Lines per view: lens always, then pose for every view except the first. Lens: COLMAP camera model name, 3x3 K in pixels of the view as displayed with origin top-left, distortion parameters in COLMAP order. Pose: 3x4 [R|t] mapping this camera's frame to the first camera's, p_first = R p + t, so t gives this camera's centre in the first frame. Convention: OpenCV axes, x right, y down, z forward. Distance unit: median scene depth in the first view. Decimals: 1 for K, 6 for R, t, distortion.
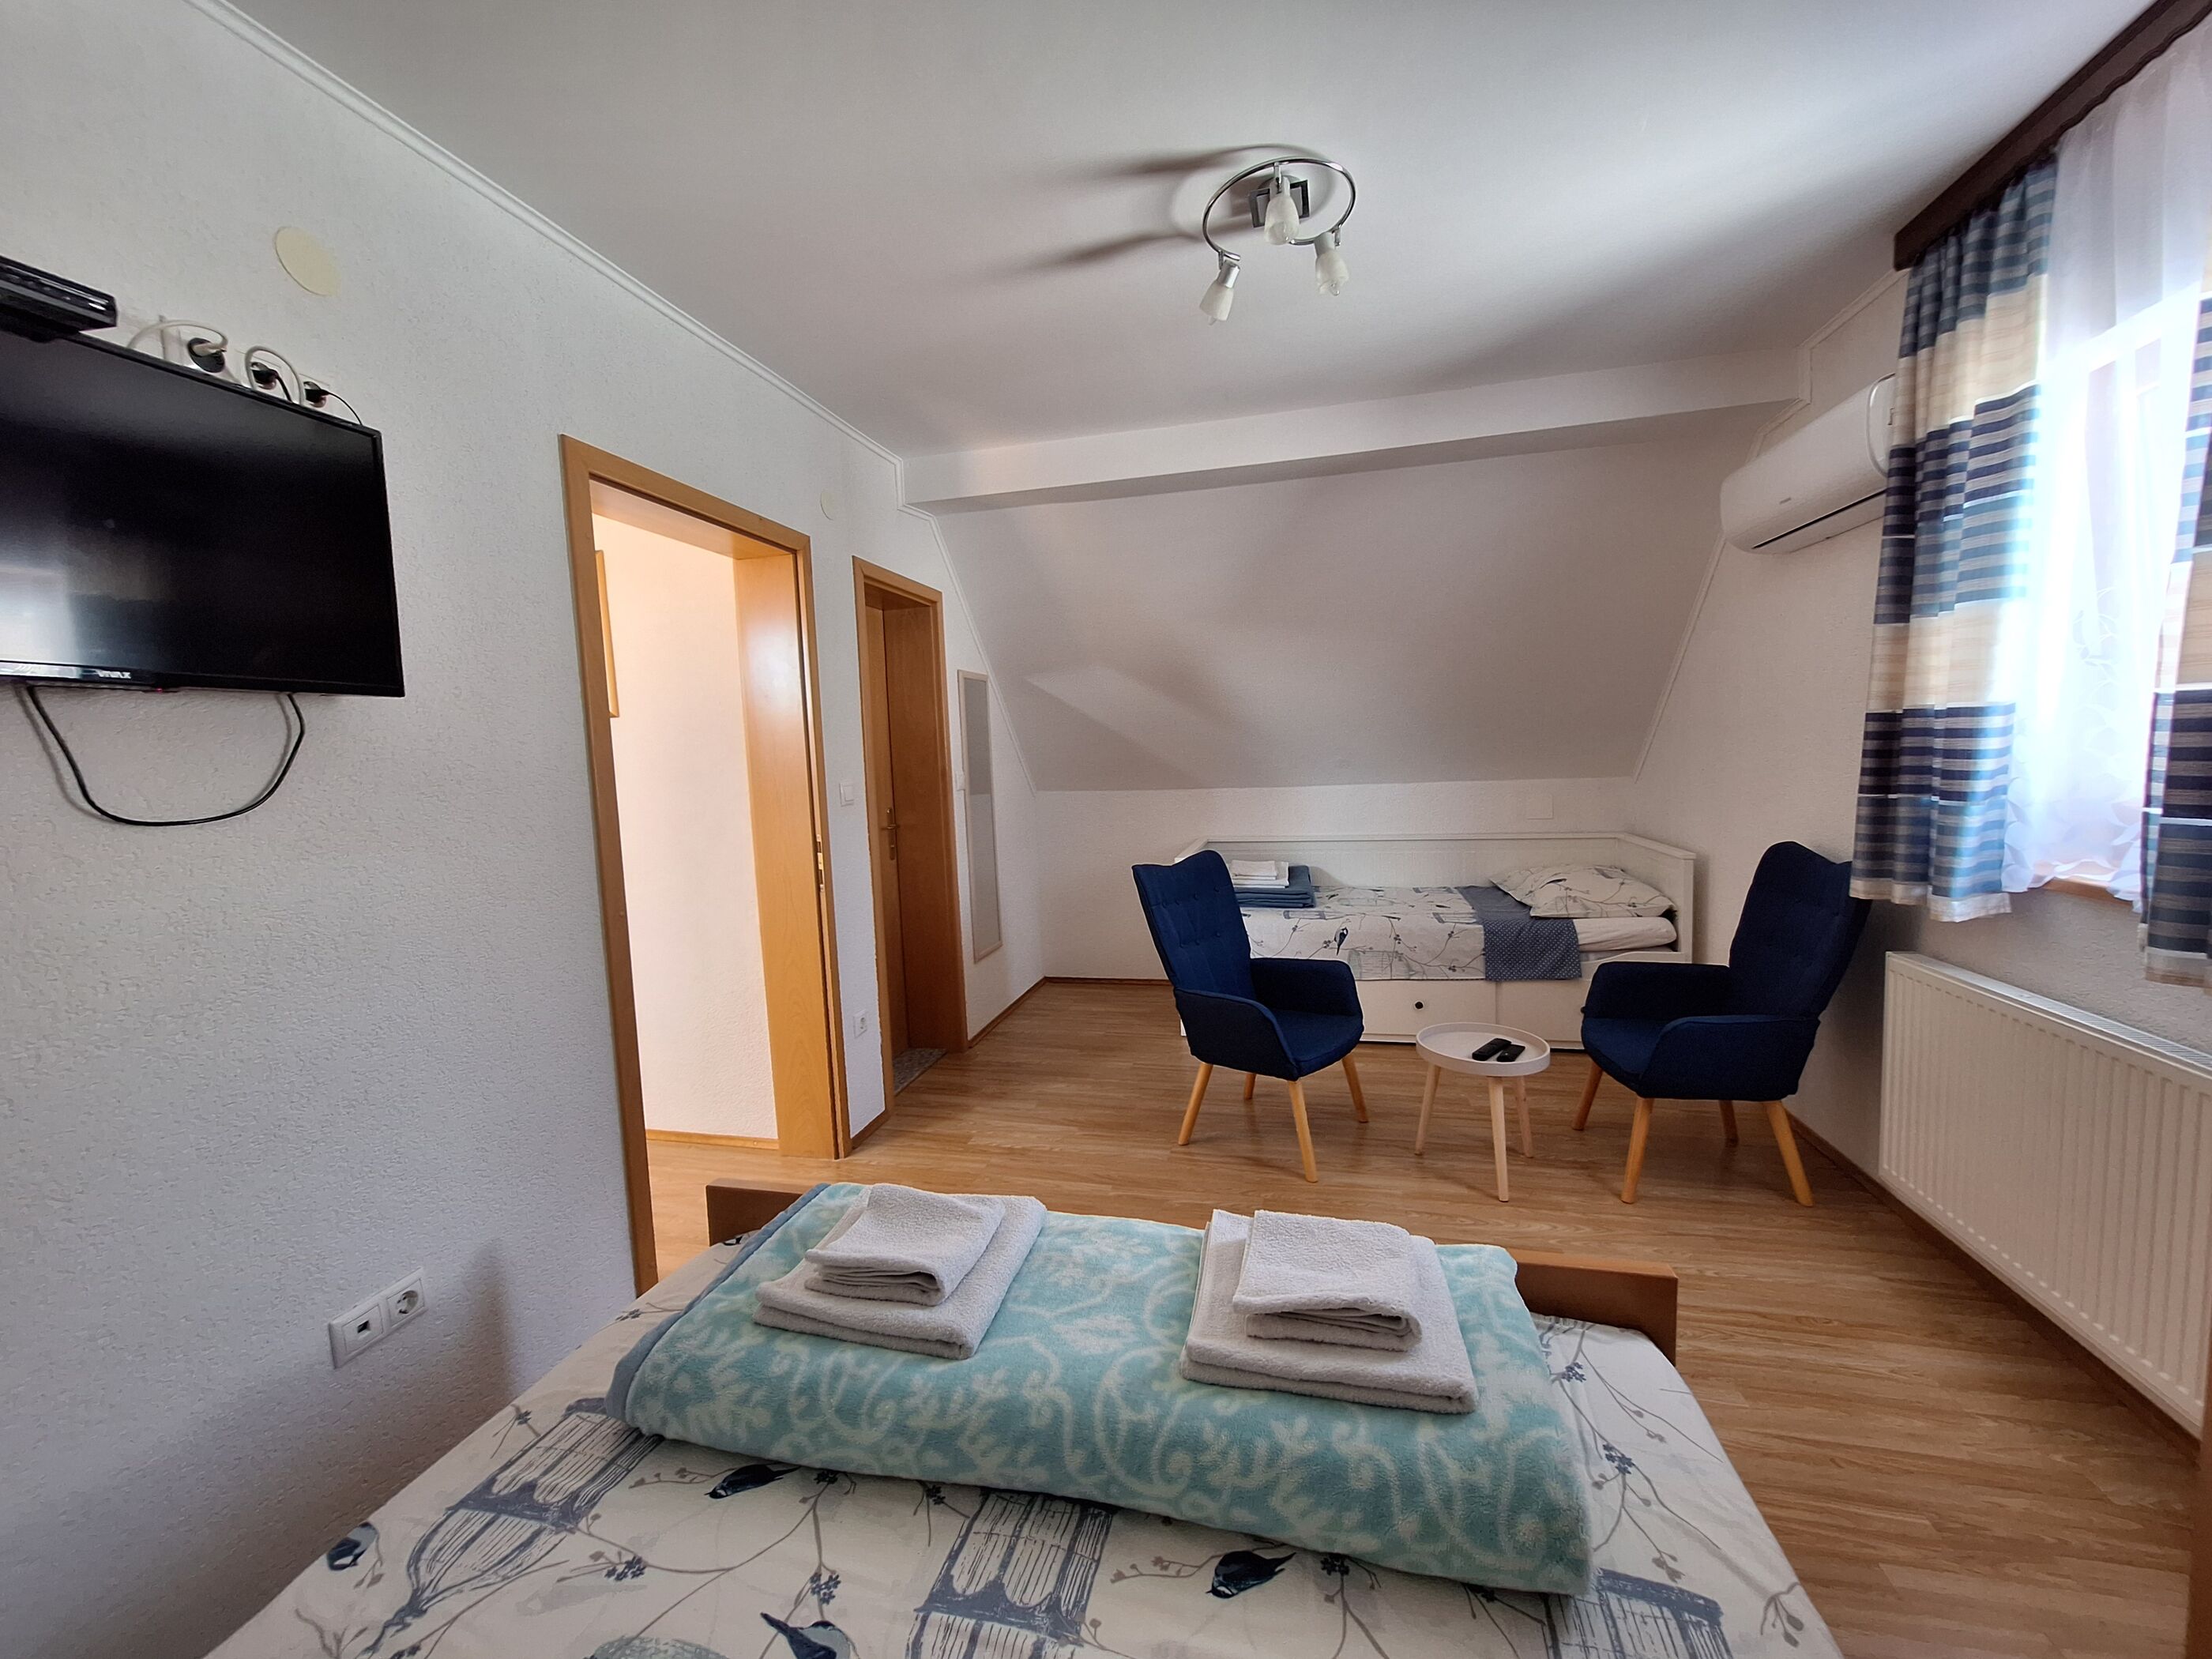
lens RADIAL K [[865.1, 0, 1106.0], [0, 865.1, 829.5], [0, 0, 1]] dist [-0.000970, -0.000410]
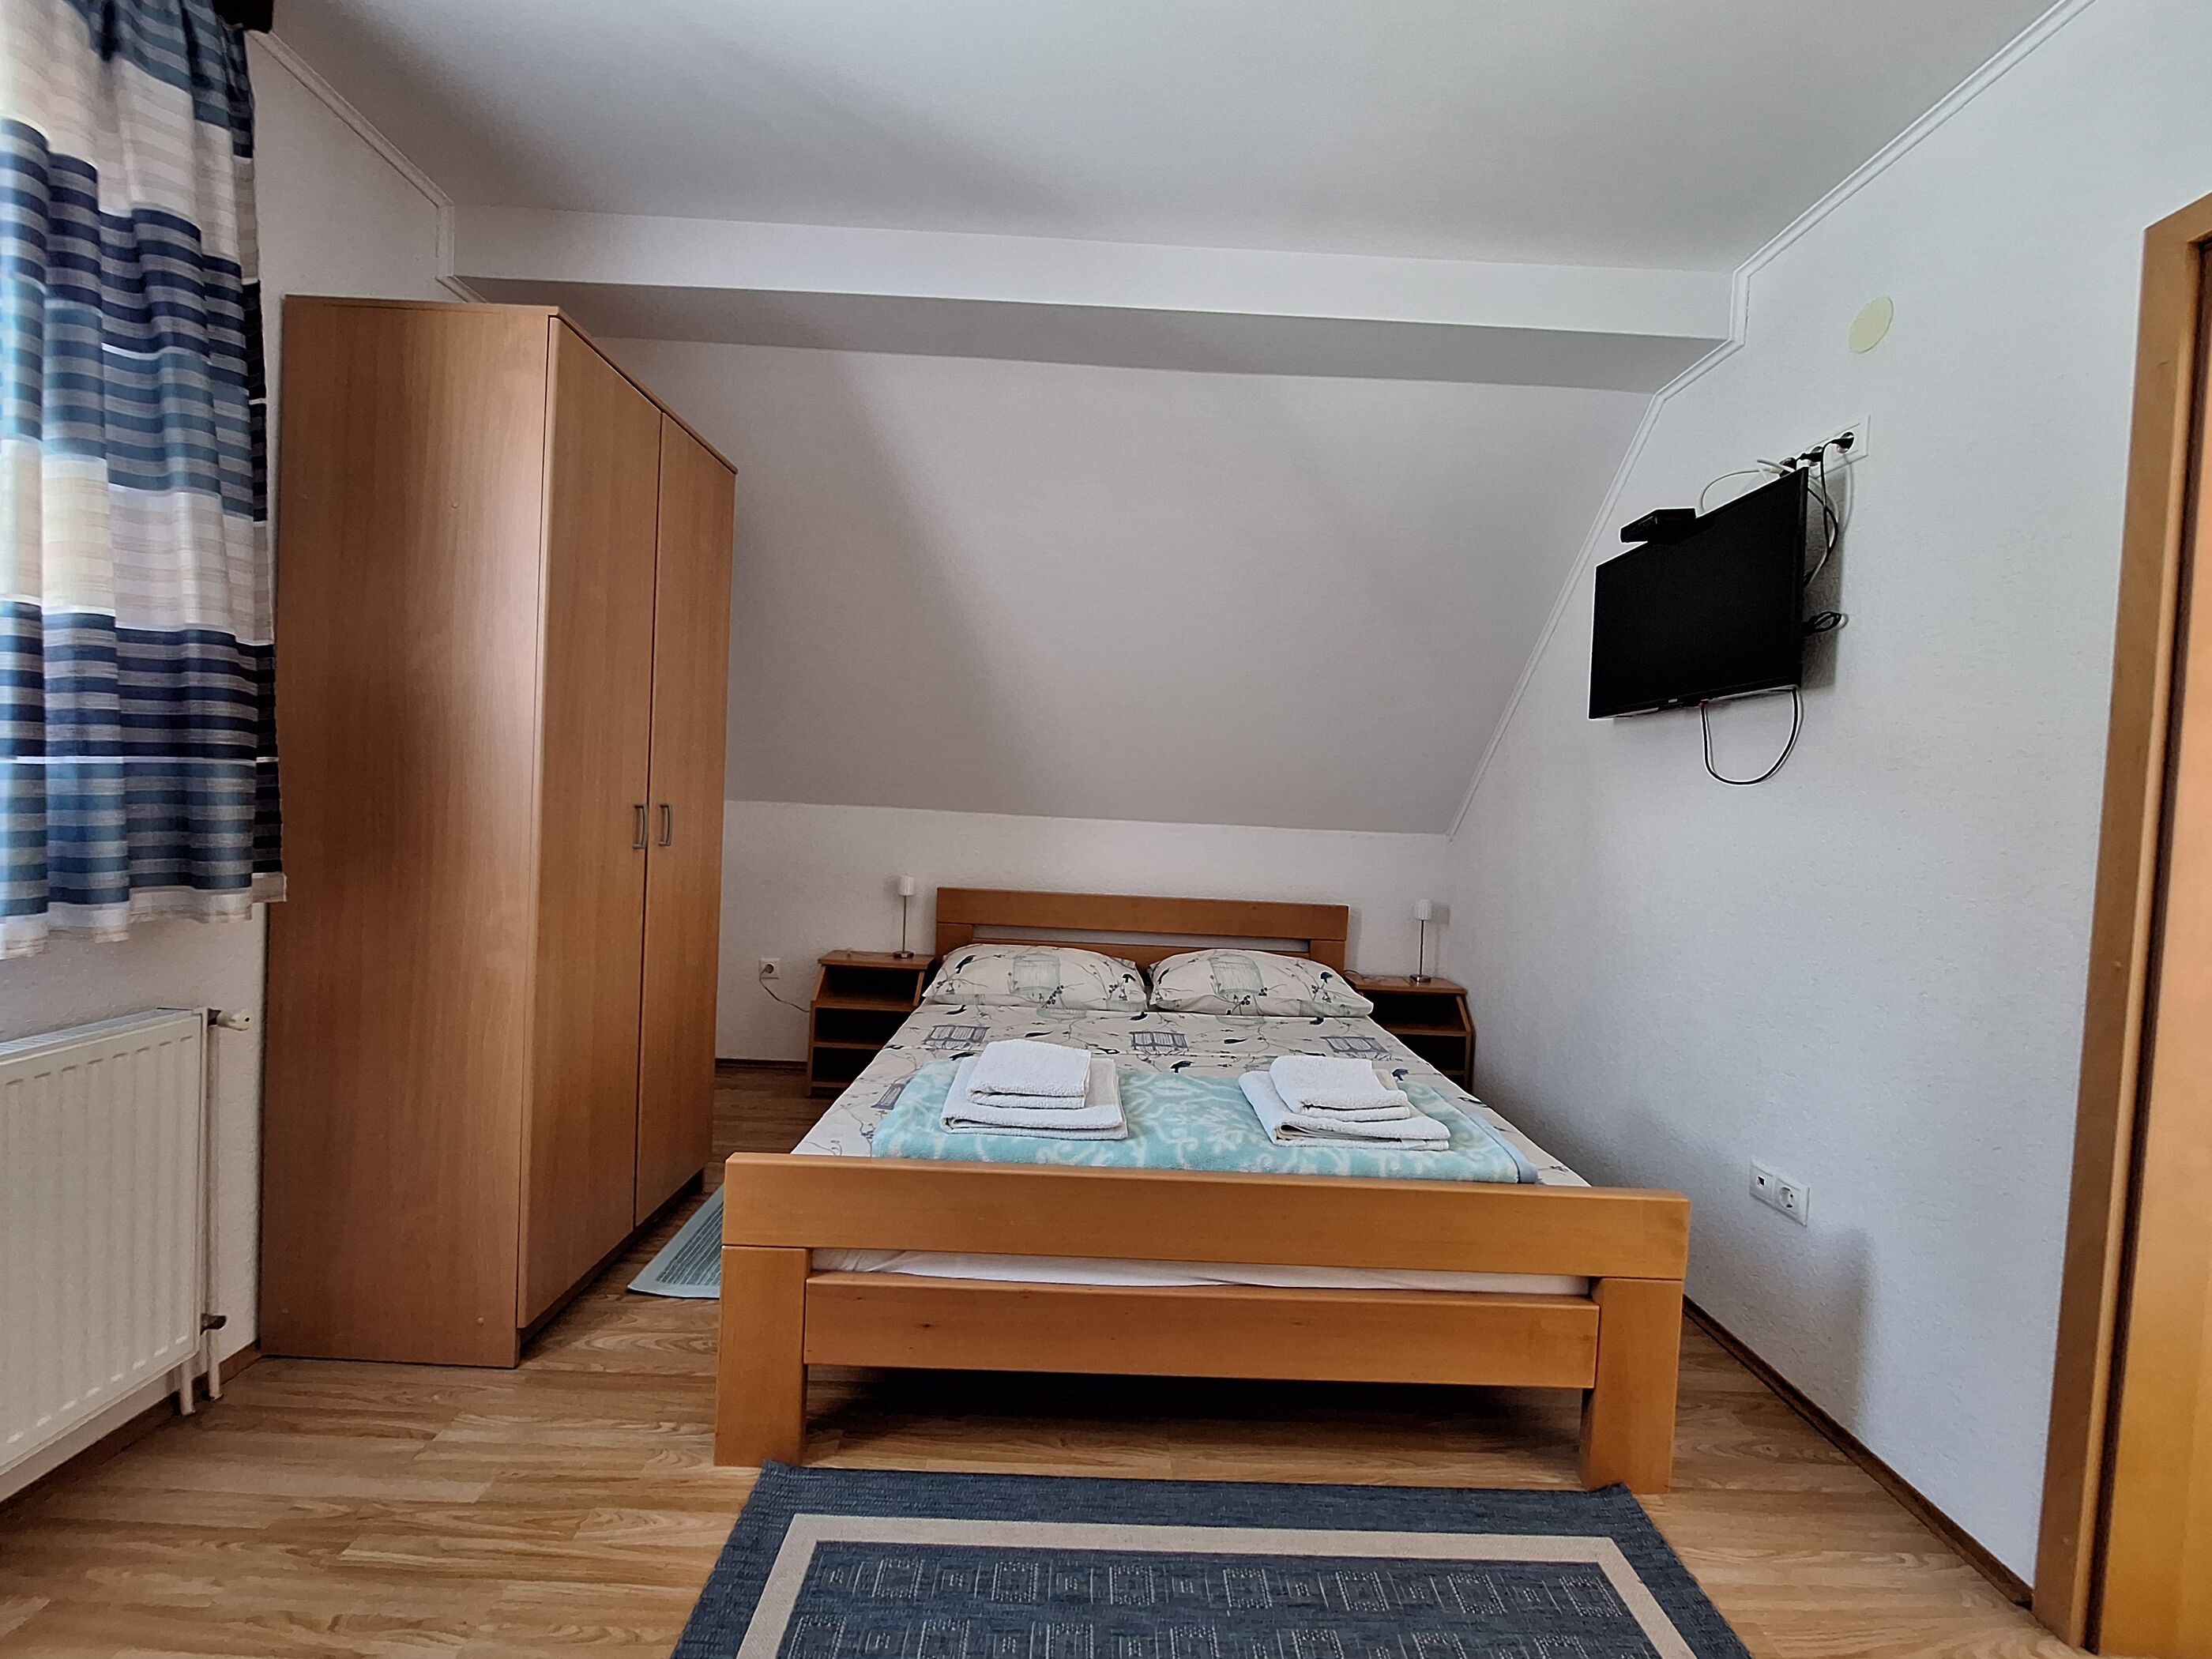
lens RADIAL K [[865.1, 0, 1106.0], [0, 865.1, 829.5], [0, 0, 1]] dist [-0.000970, -0.000410]
pose [[-0.967029, 0.001749, -0.254659, 0.319774], [-0.031280, 0.991589, 0.125593, -0.057186], [0.252736, 0.129418, -0.958841, 1.500894]]
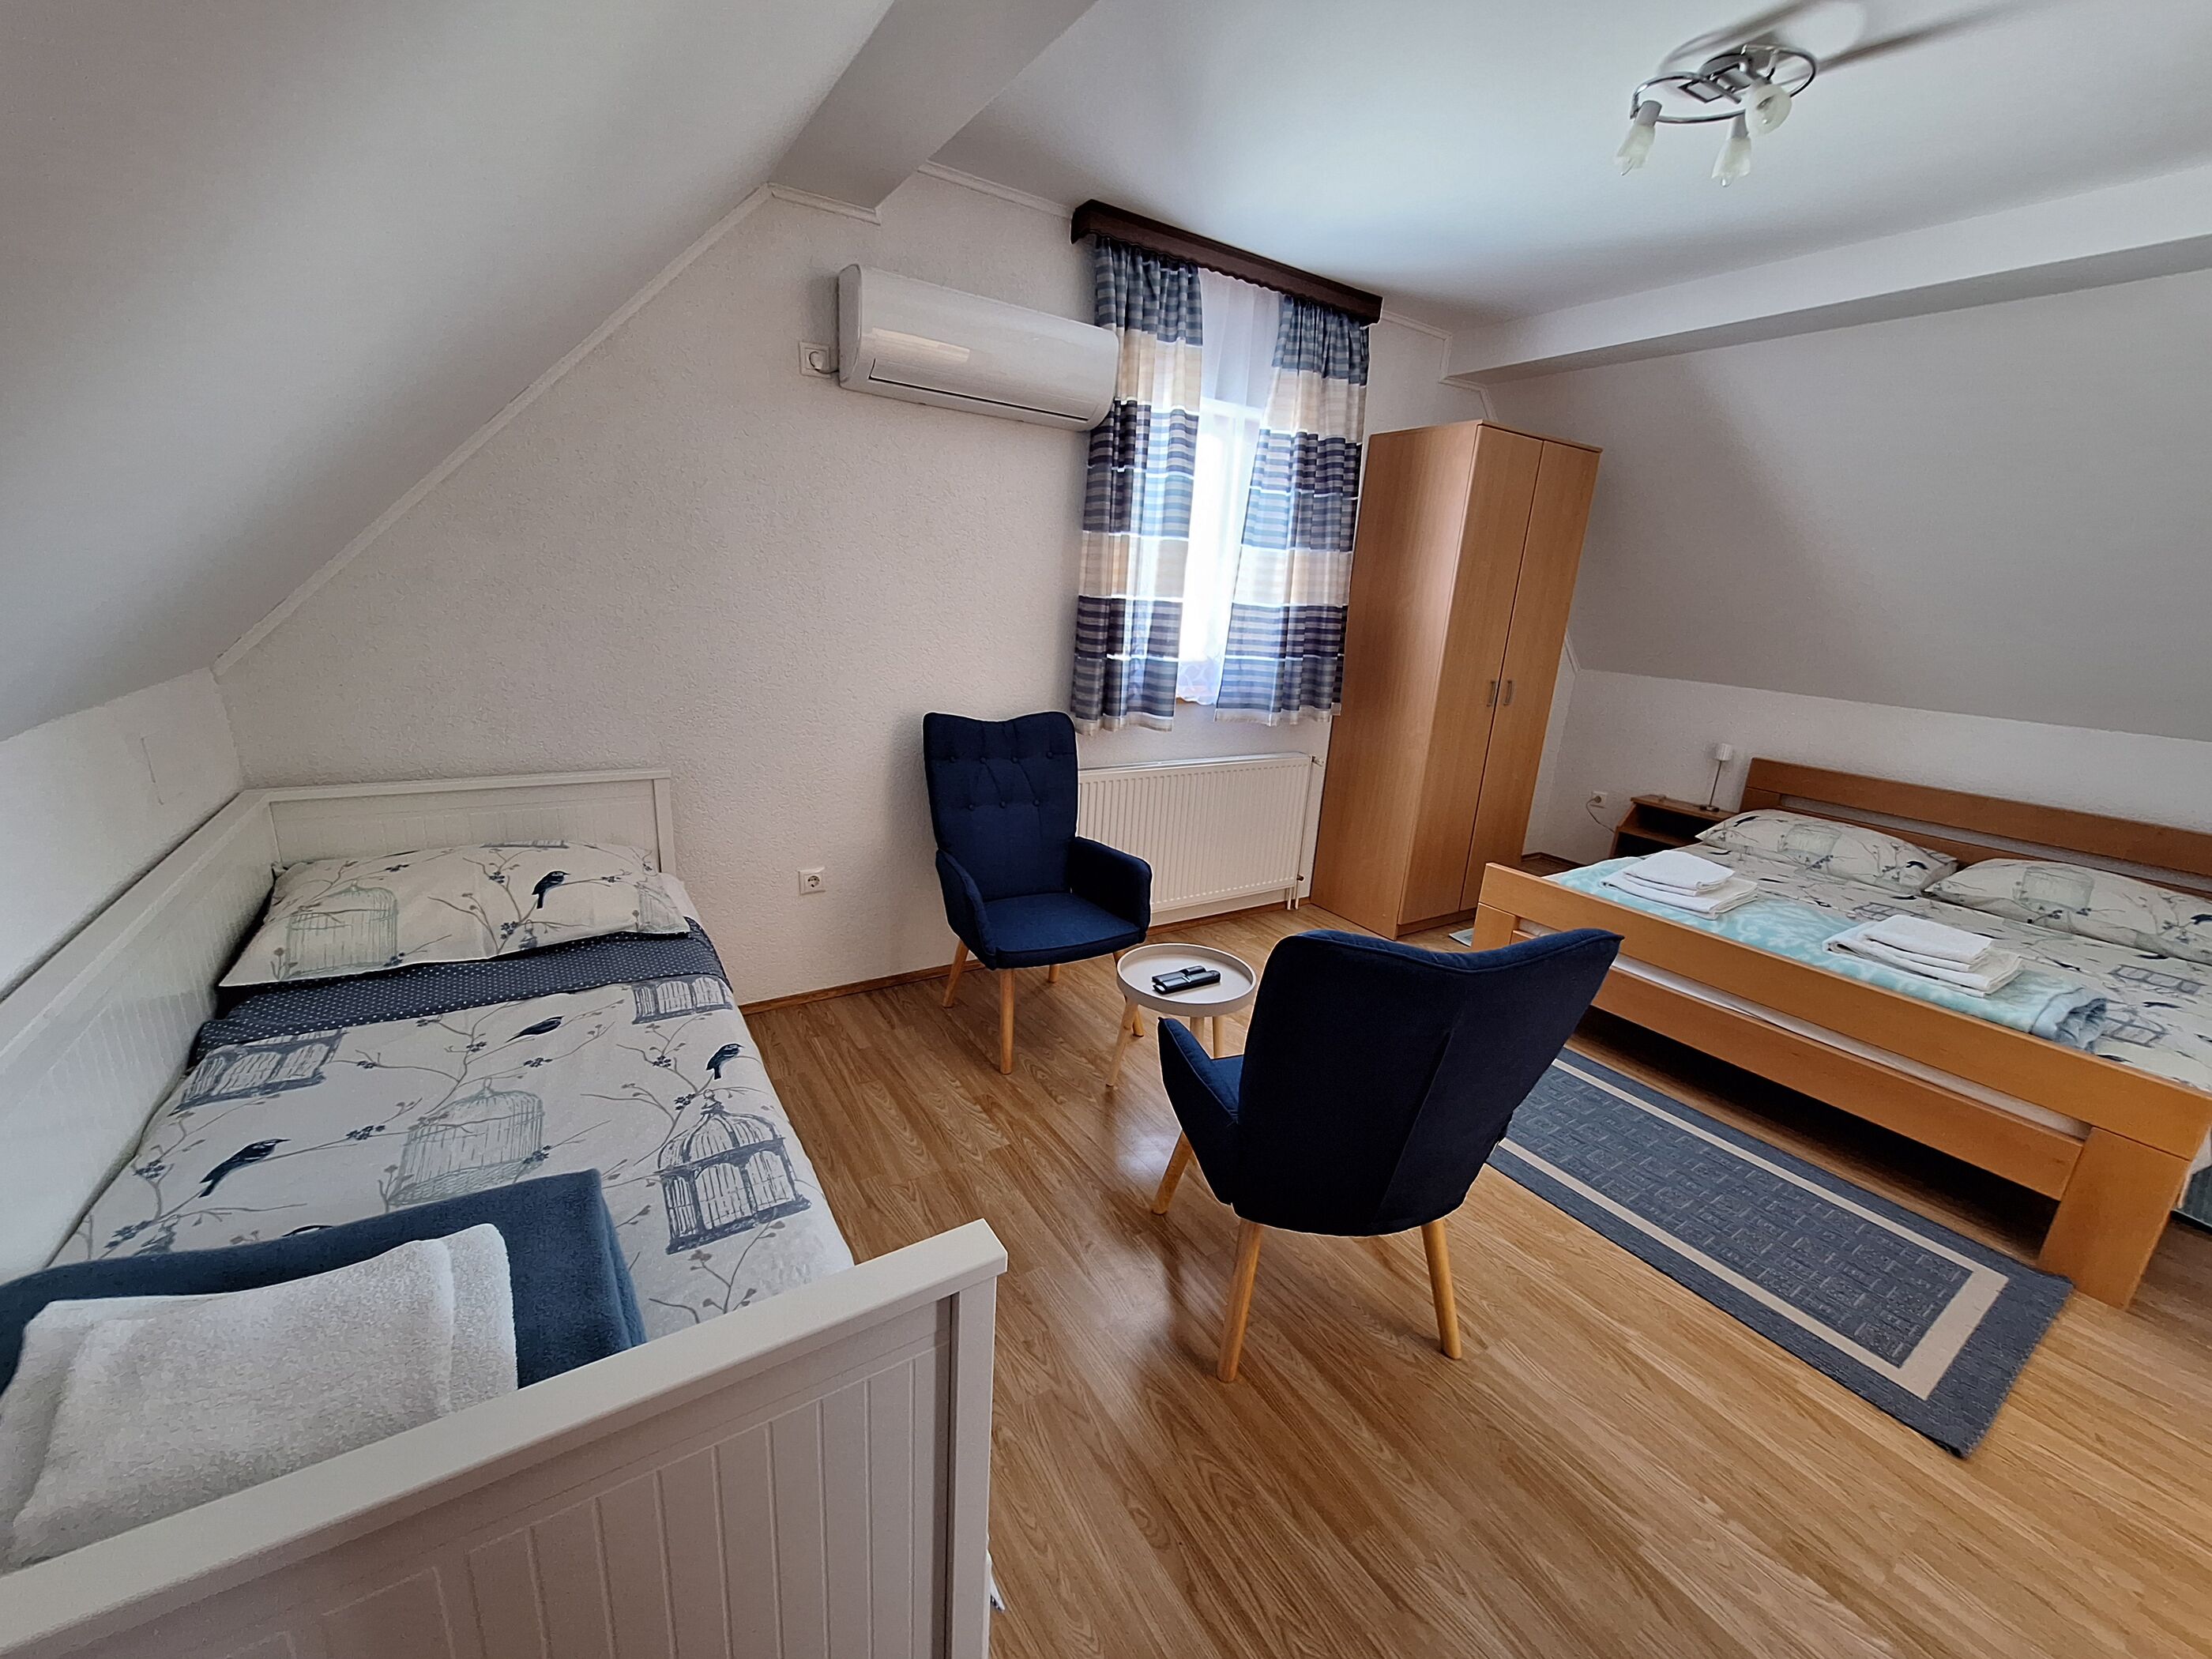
lens RADIAL K [[880.3, 0, 1113.5], [0, 880.3, 821.9], [0, 0, 1]] dist [-0.000626, -0.000193]
pose [[-0.734779, -0.179765, 0.654052, -0.099819], [0.029367, 0.954908, 0.295445, -0.233359], [-0.677671, 0.236294, -0.696367, 2.307578]]
